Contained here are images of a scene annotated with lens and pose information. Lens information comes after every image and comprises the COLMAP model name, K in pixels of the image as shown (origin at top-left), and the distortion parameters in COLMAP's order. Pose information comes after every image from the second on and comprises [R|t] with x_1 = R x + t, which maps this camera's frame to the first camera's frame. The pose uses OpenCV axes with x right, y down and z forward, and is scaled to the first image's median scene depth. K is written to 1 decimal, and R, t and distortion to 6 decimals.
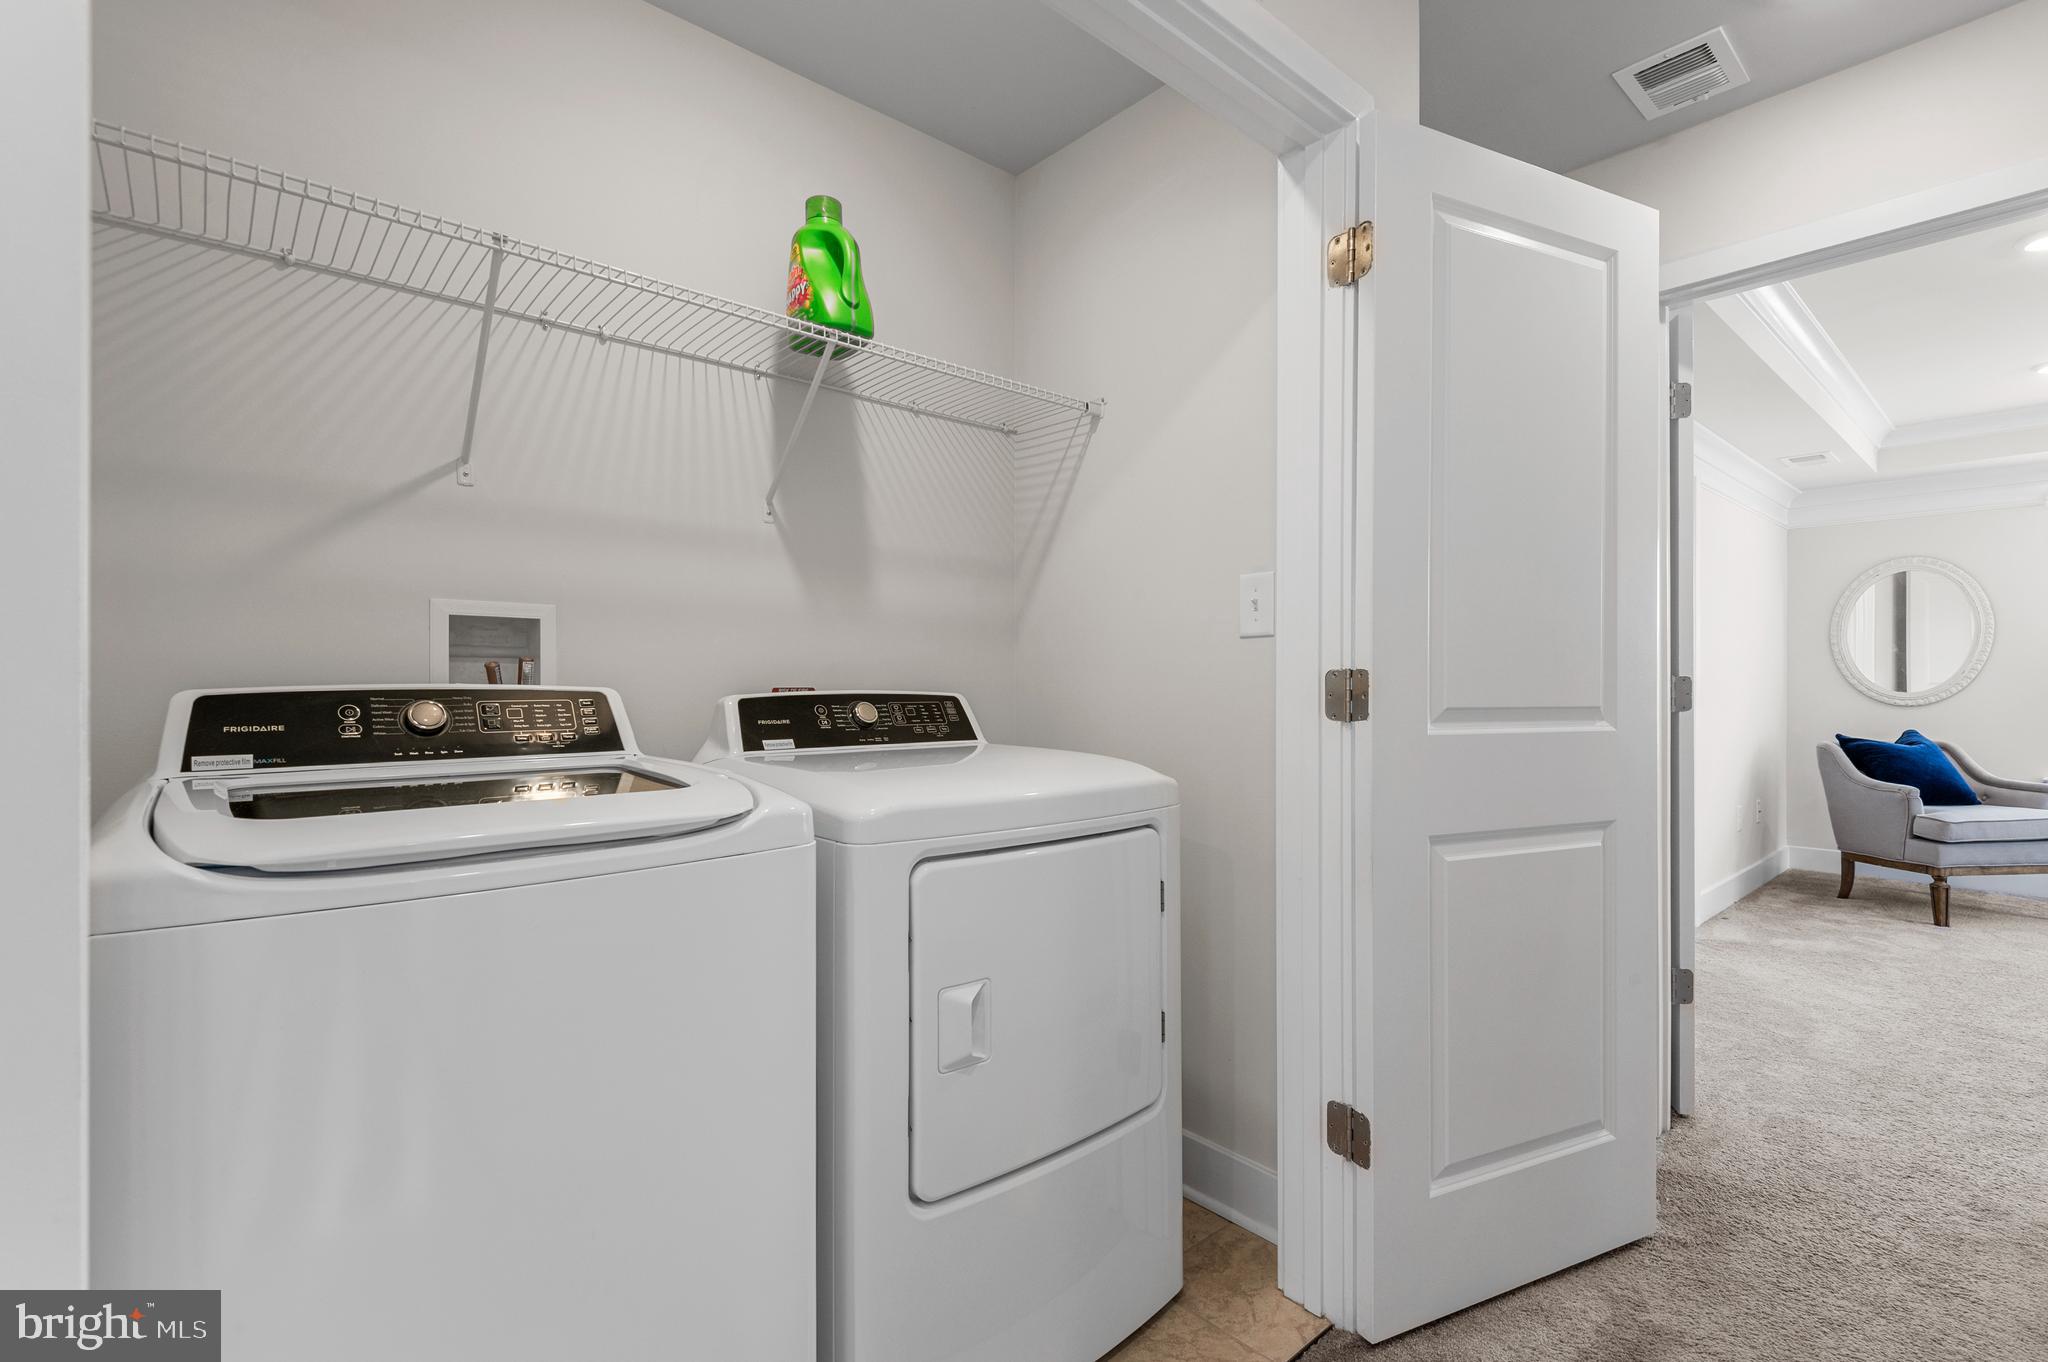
lens RADIAL K [[935.0, 0, 1033.7], [0, 935.0, 683.8], [0, 0, 1]] dist [0.034948, -0.023397]
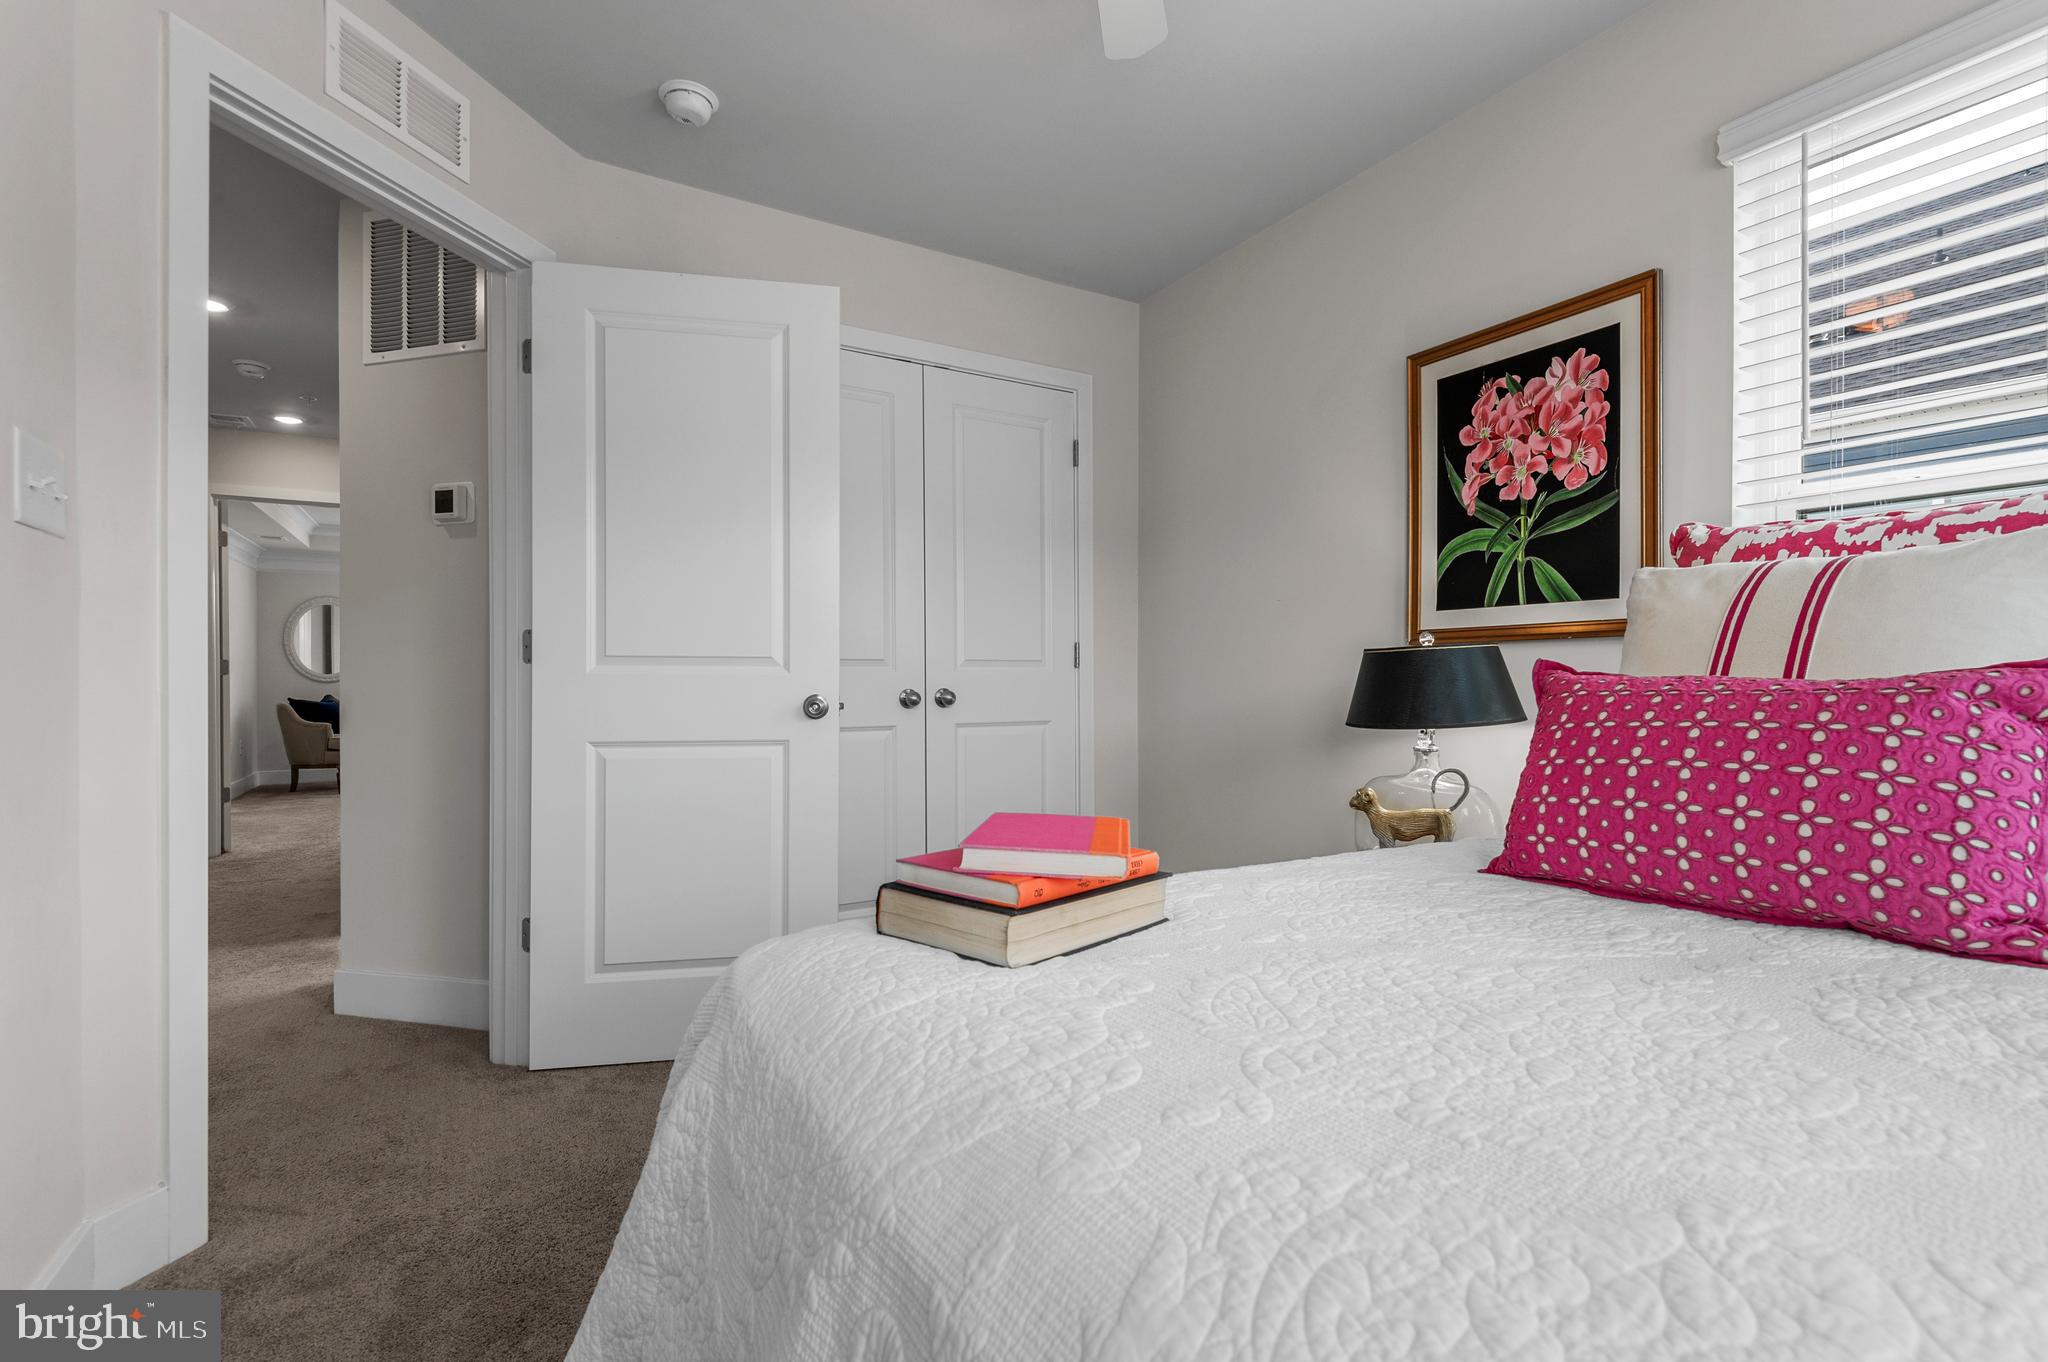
lens RADIAL K [[935.0, 0, 1033.7], [0, 935.0, 683.8], [0, 0, 1]] dist [0.034948, -0.023397]
pose [[0.204483, -0.004243, 0.978861, -0.569315], [-0.003850, 0.999979, 0.005139, 0.015207], [-0.978862, -0.004820, 0.204463, -0.688810]]
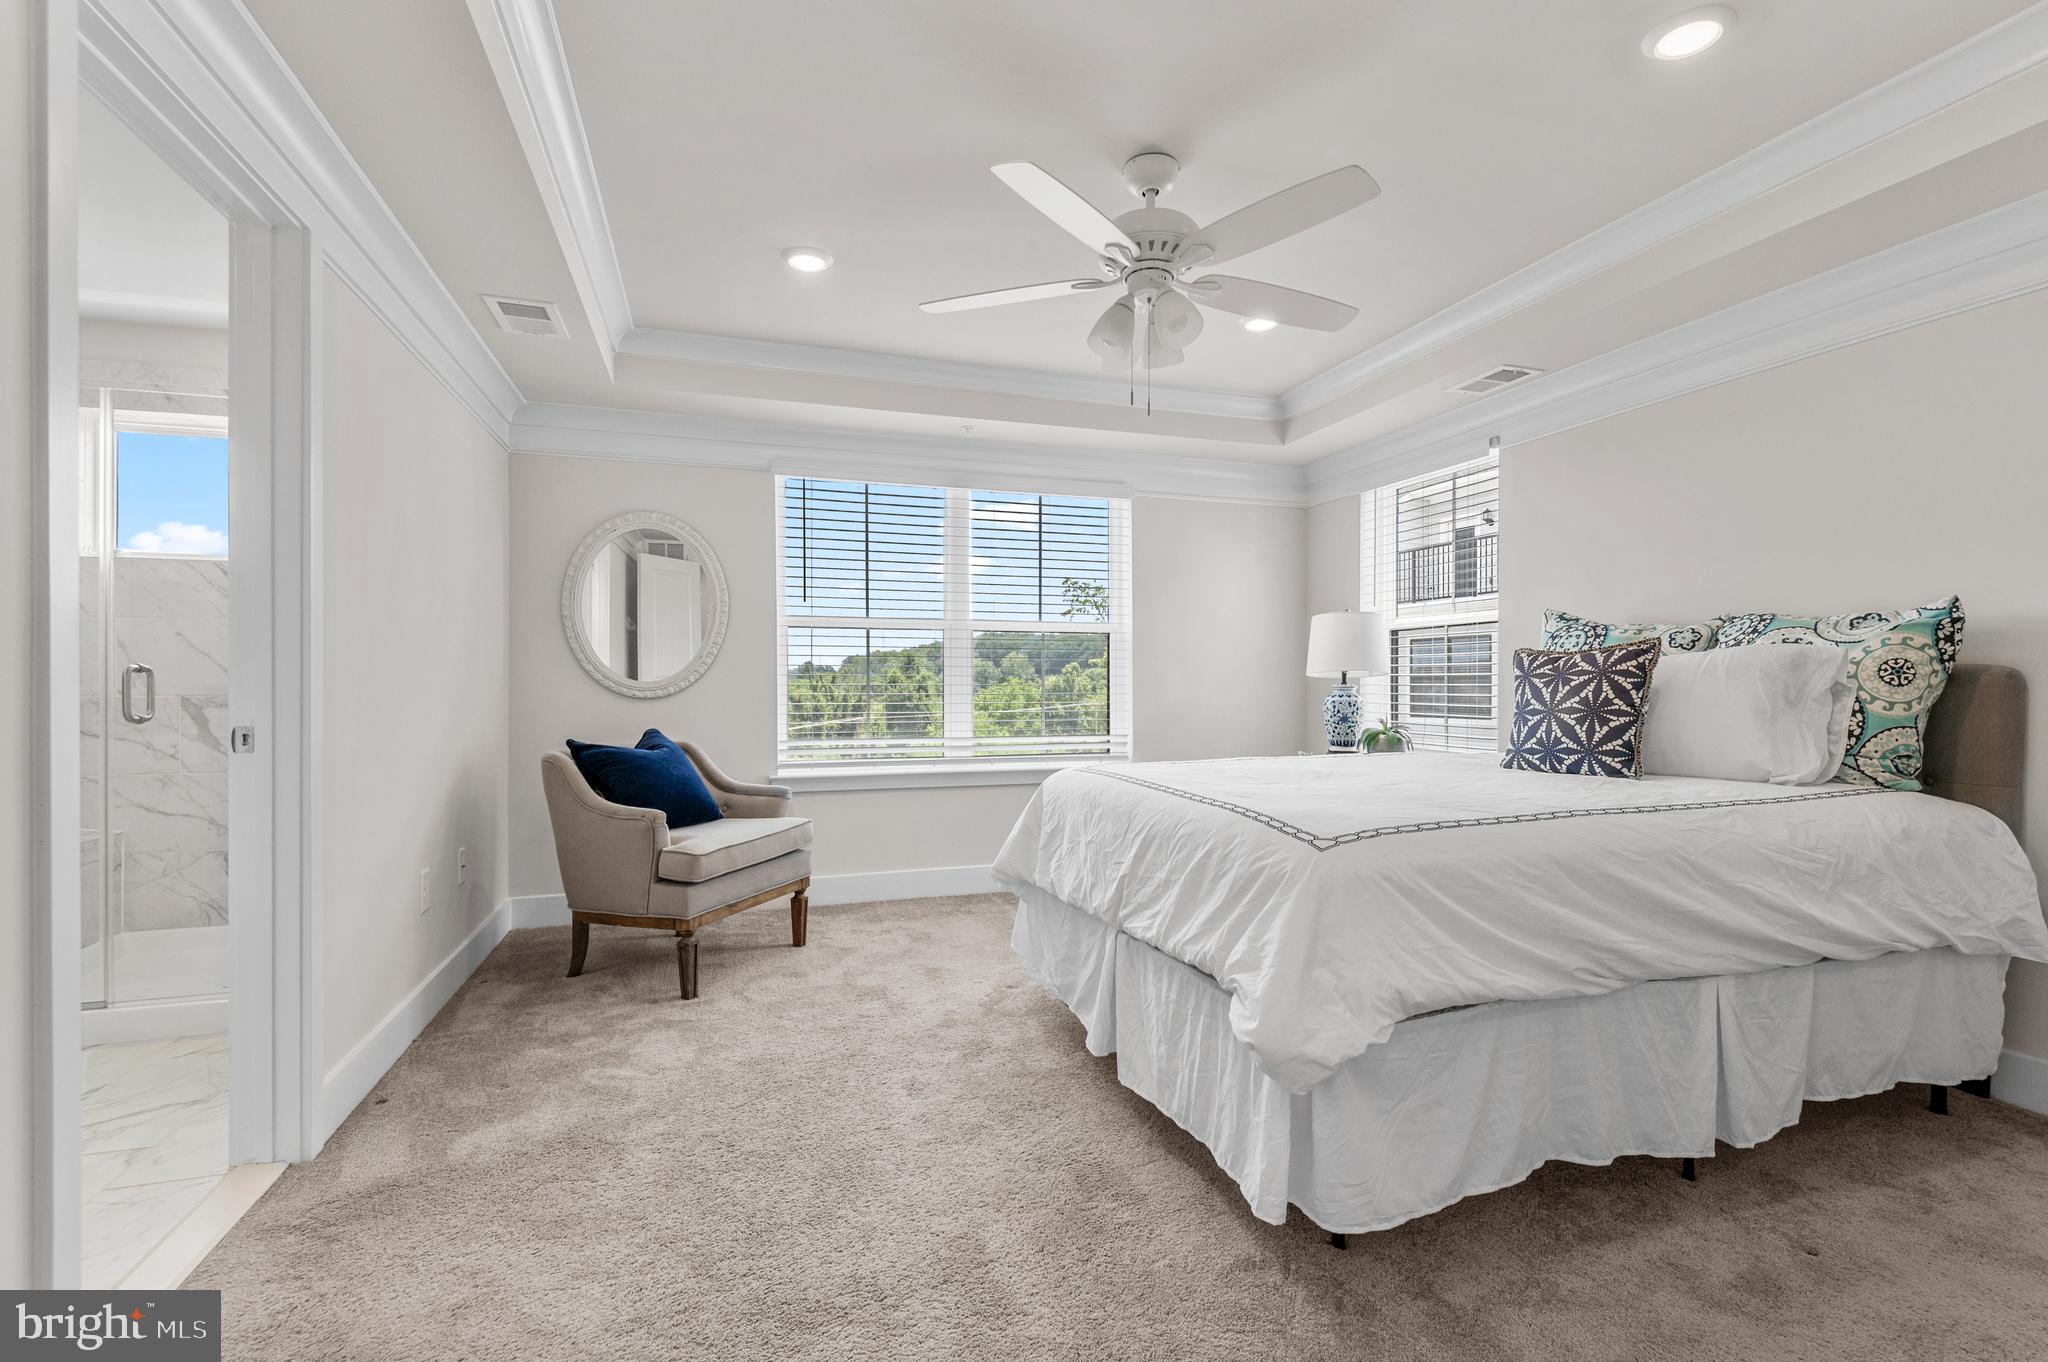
lens RADIAL K [[935.0, 0, 1033.7], [0, 935.0, 683.8], [0, 0, 1]] dist [0.034948, -0.023397]
pose [[0.406632, 0.000645, 0.913592, 0.367168], [0.002339, 0.999996, -0.001748, 0.014476], [-0.913589, 0.002848, 0.406629, 0.419522]]
